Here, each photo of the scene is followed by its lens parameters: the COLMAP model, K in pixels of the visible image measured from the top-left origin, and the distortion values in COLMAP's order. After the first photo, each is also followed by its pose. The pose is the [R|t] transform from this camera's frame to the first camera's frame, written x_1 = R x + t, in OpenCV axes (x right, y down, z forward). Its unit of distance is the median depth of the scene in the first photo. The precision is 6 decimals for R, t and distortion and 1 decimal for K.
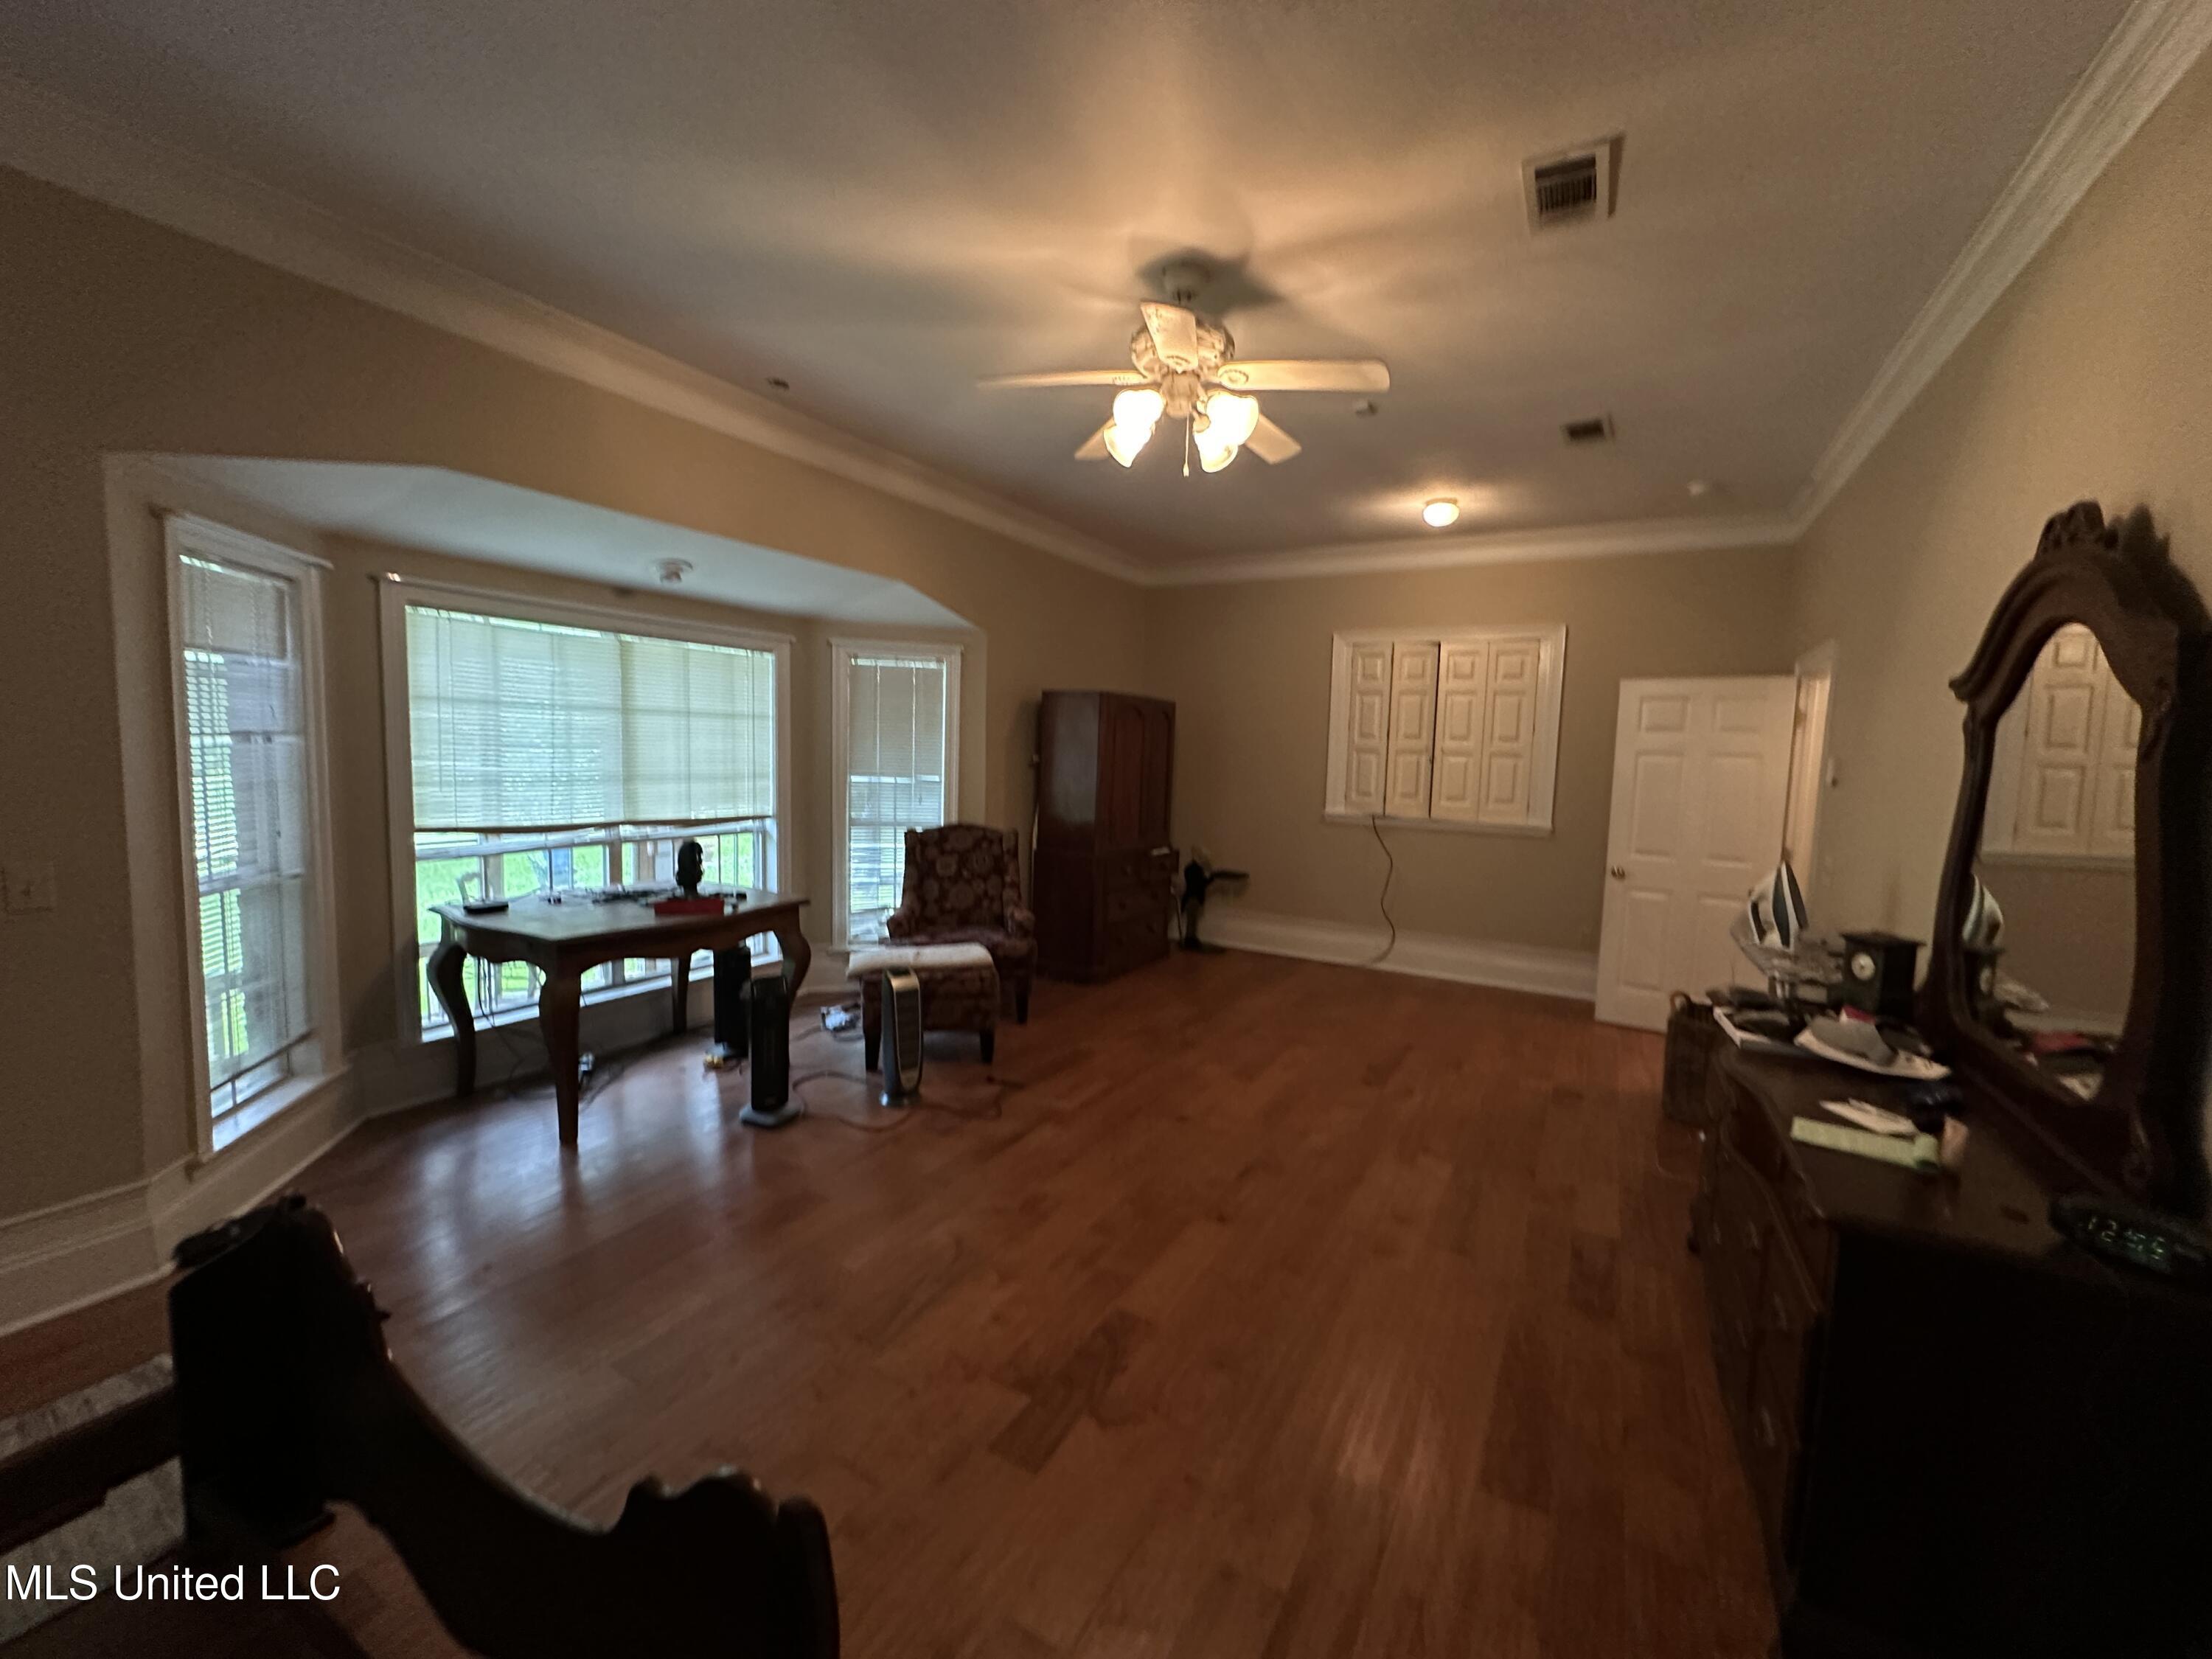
lens RADIAL K [[892.9, 0, 1106.0], [0, 892.9, 829.5], [0, 0, 1]] dist [0.001188, 0.000206]
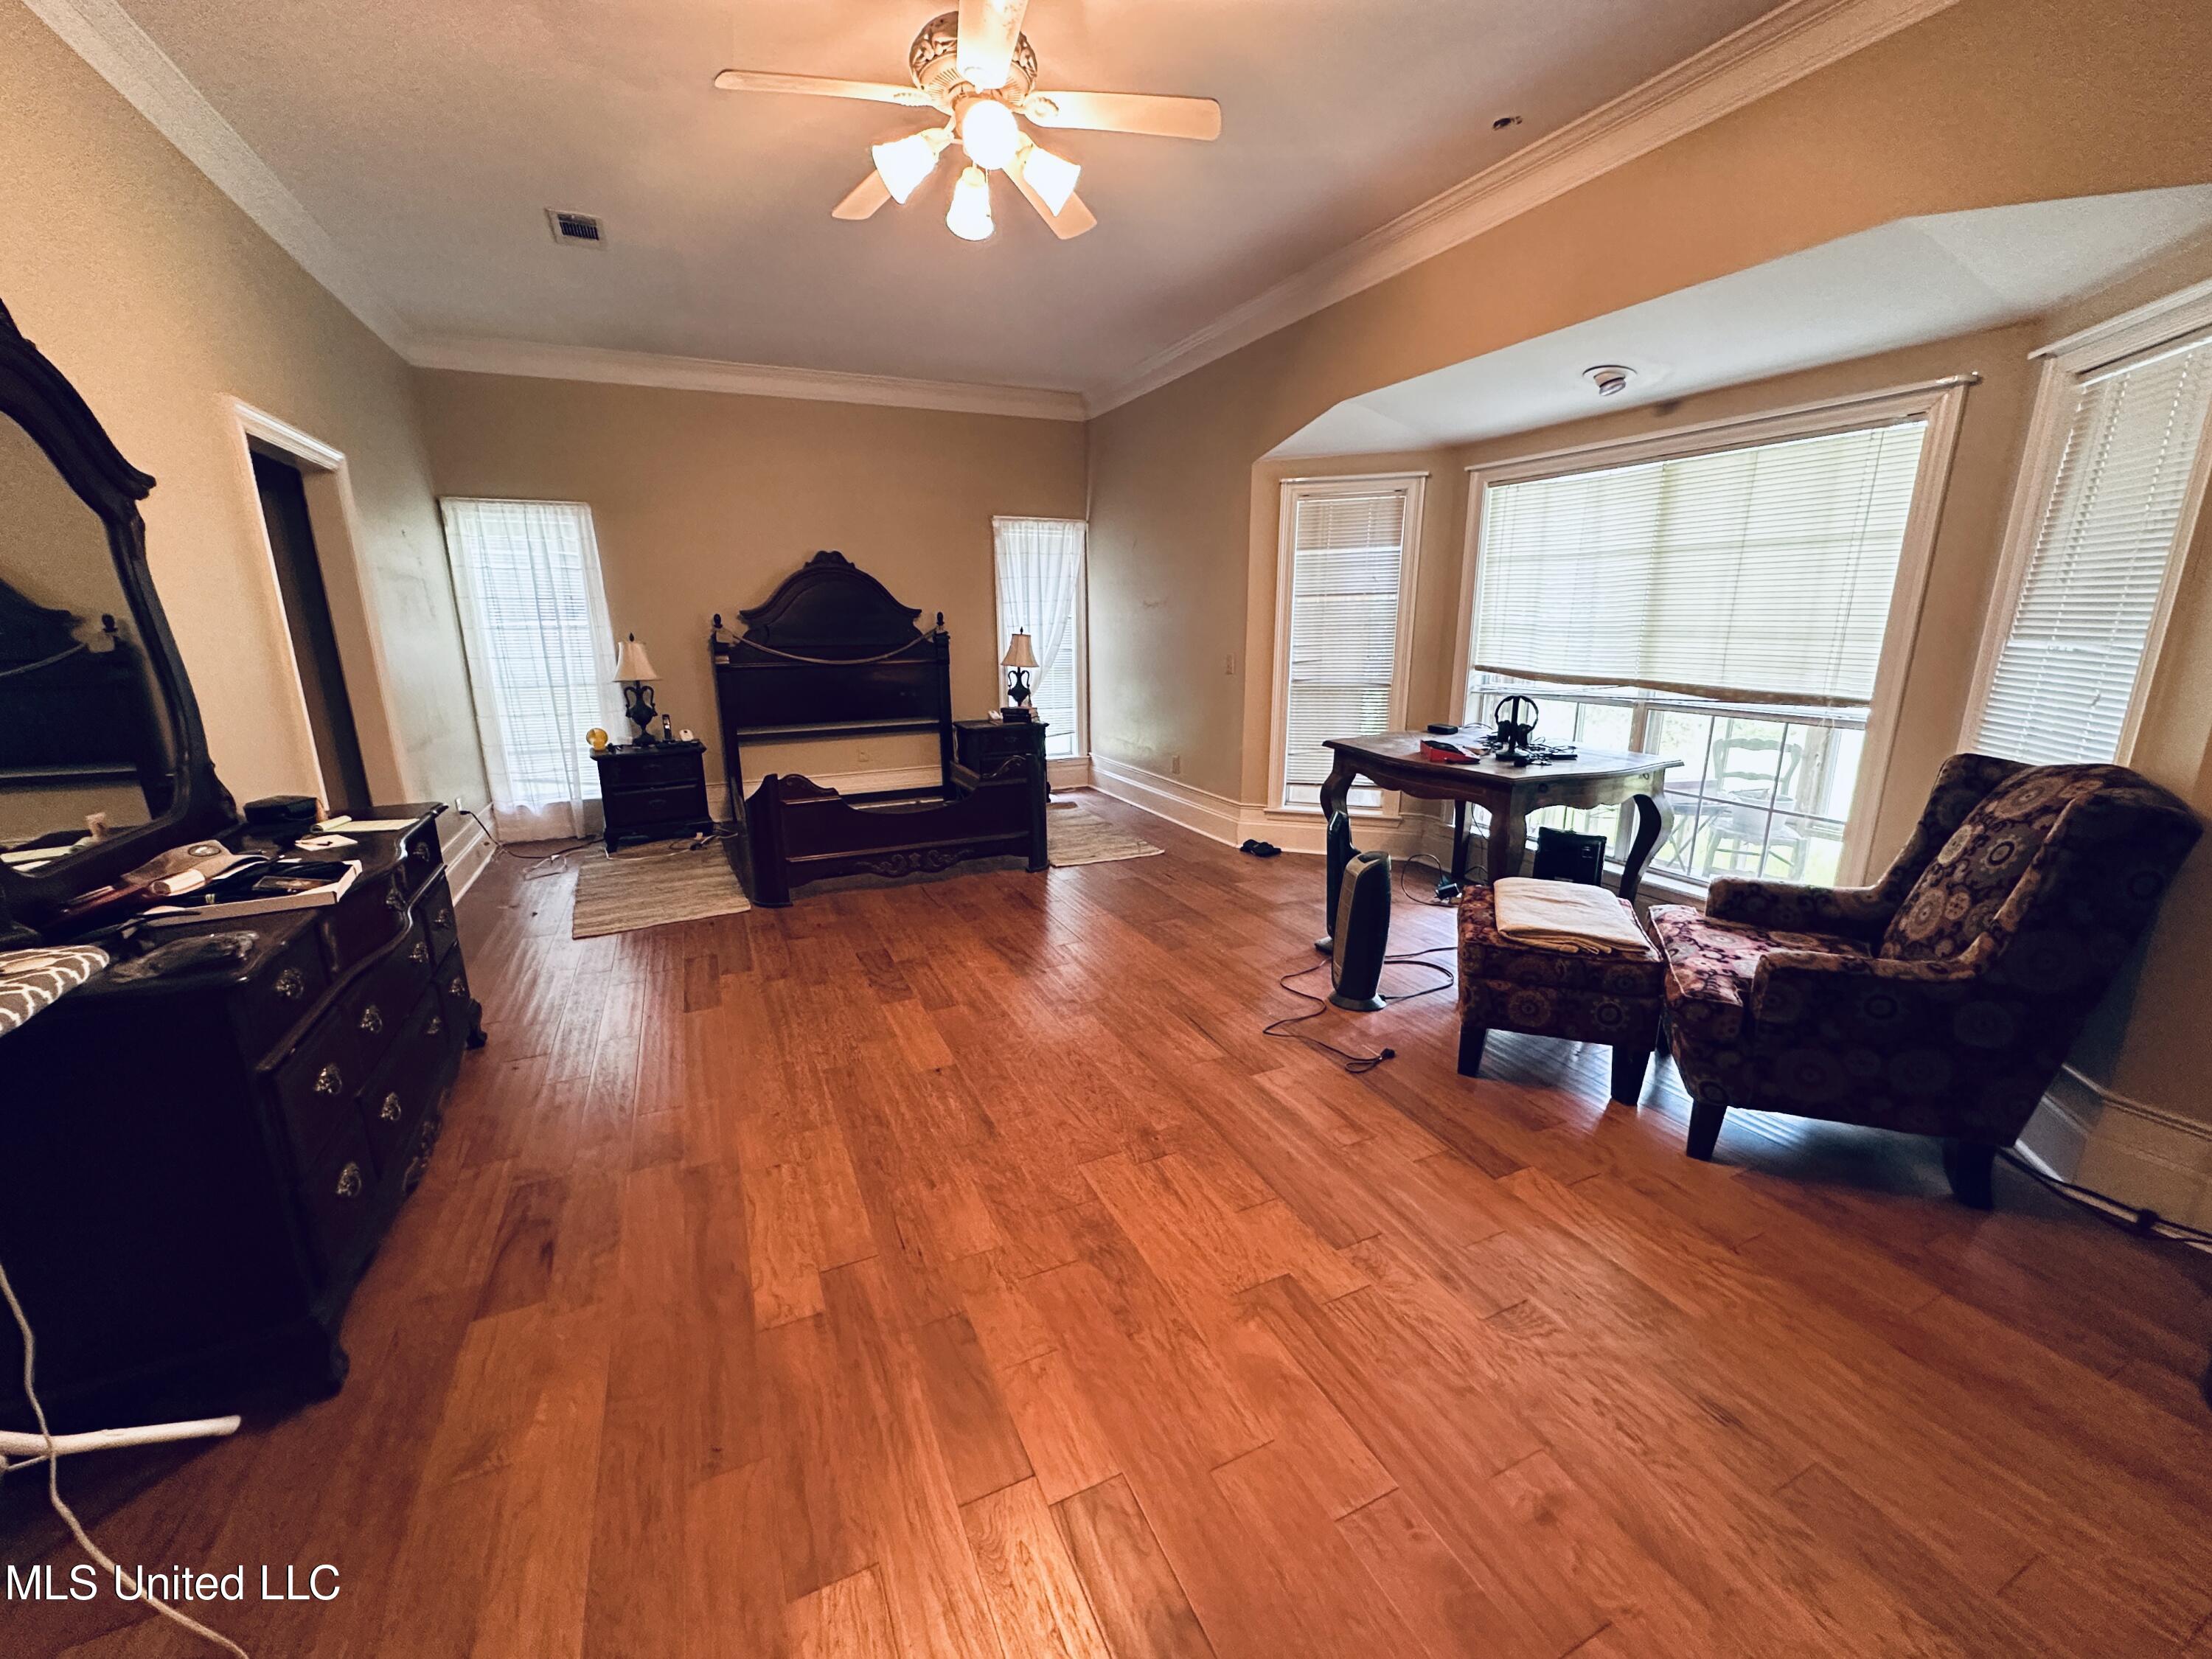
lens RADIAL K [[892.9, 0, 1106.0], [0, 892.9, 829.5], [0, 0, 1]] dist [0.001188, 0.000206]
pose [[-0.580356, 0.171363, -0.796129, 0.529099], [-0.083252, 0.960003, 0.267325, -0.063508], [0.810096, 0.221423, -0.542877, 1.138743]]
